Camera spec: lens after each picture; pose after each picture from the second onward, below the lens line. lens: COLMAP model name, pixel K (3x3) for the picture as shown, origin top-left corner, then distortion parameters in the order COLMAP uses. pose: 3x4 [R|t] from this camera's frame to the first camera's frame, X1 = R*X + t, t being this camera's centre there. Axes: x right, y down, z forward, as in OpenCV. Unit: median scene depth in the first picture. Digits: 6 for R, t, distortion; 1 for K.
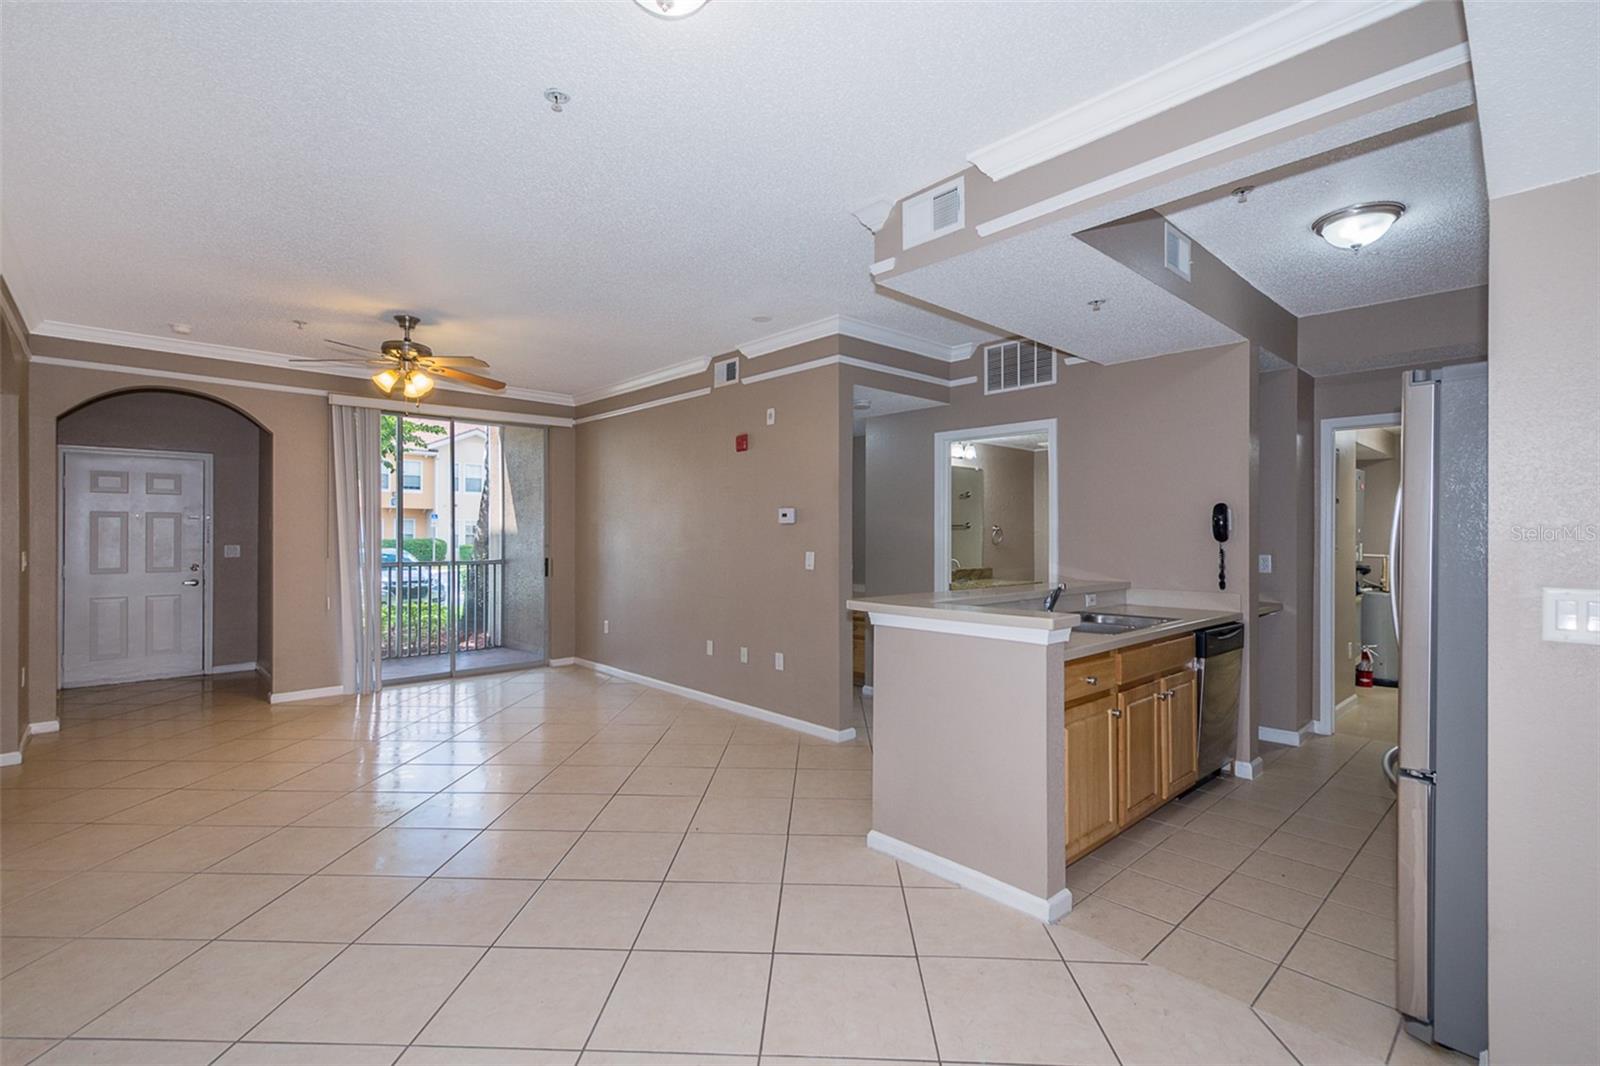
lens RADIAL K [[721.3, 0, 801.4], [0, 721.3, 557.5], [0, 0, 1]] dist [0.008069, -0.002089]
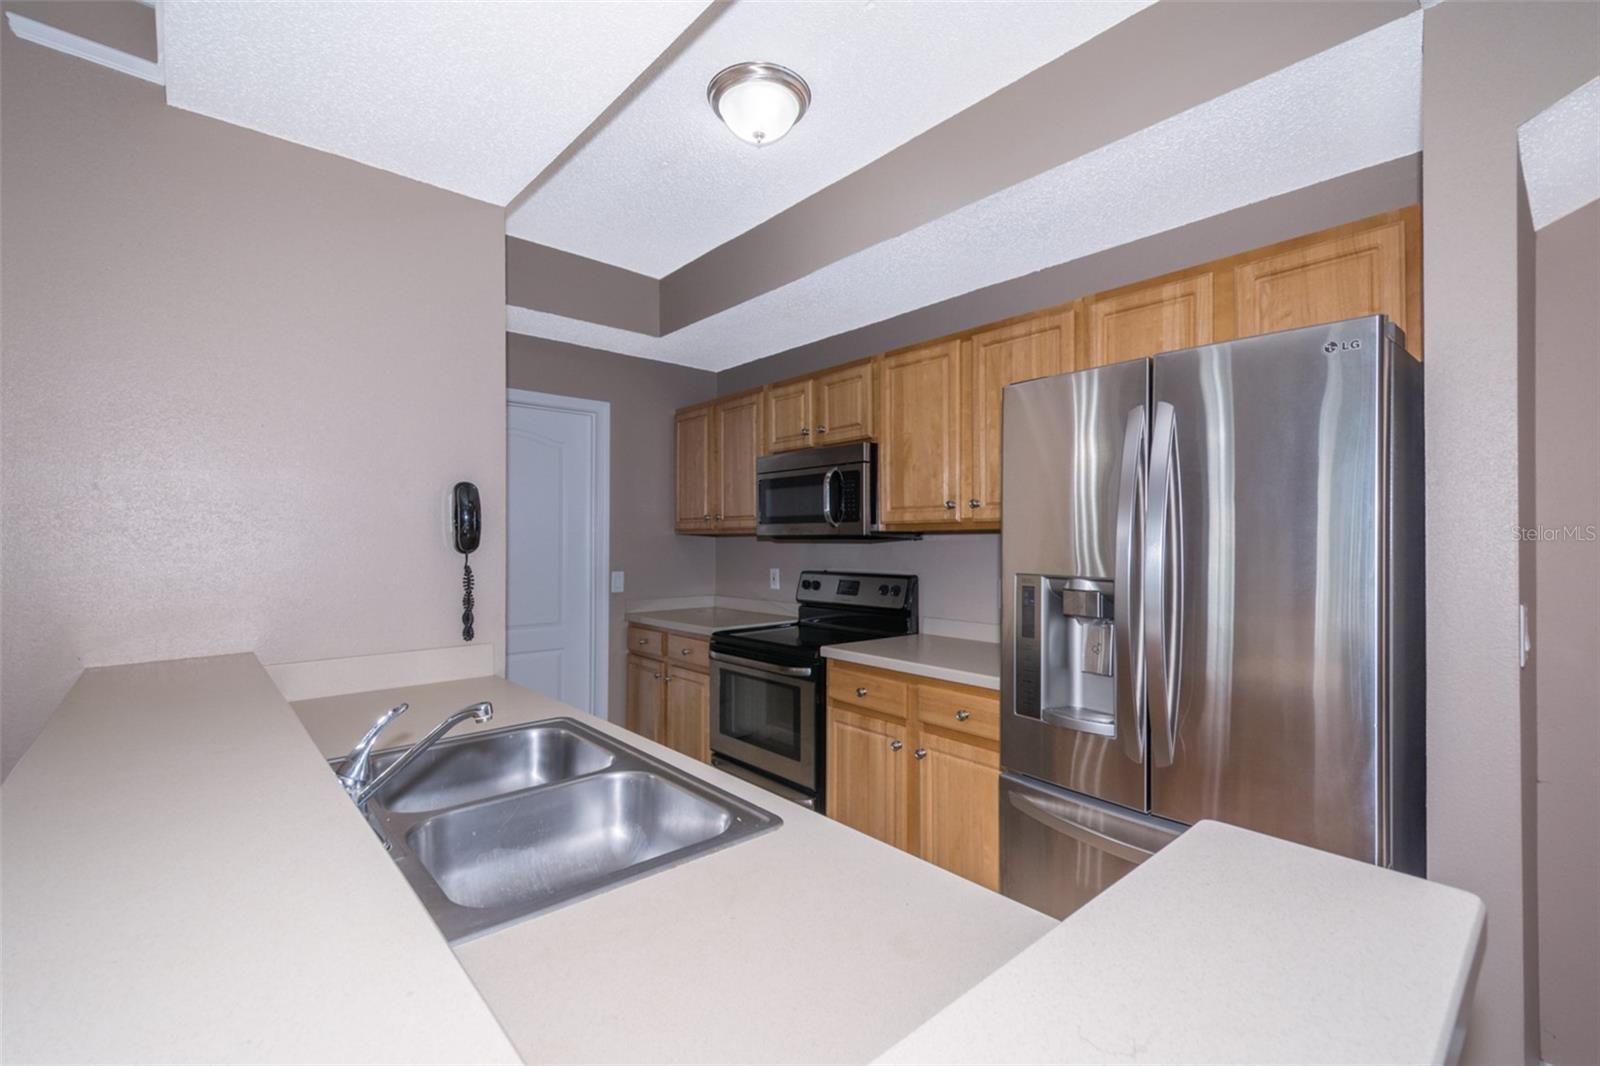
lens RADIAL K [[721.3, 0, 808.5], [0, 721.3, 540.5], [0, 0, 1]] dist [0.008069, -0.002089]
pose [[0.041157, 0.000113, 0.999153, 0.041053], [0.035213, 0.999379, -0.001564, -0.019066], [-0.998532, 0.035247, 0.041127, 0.604486]]
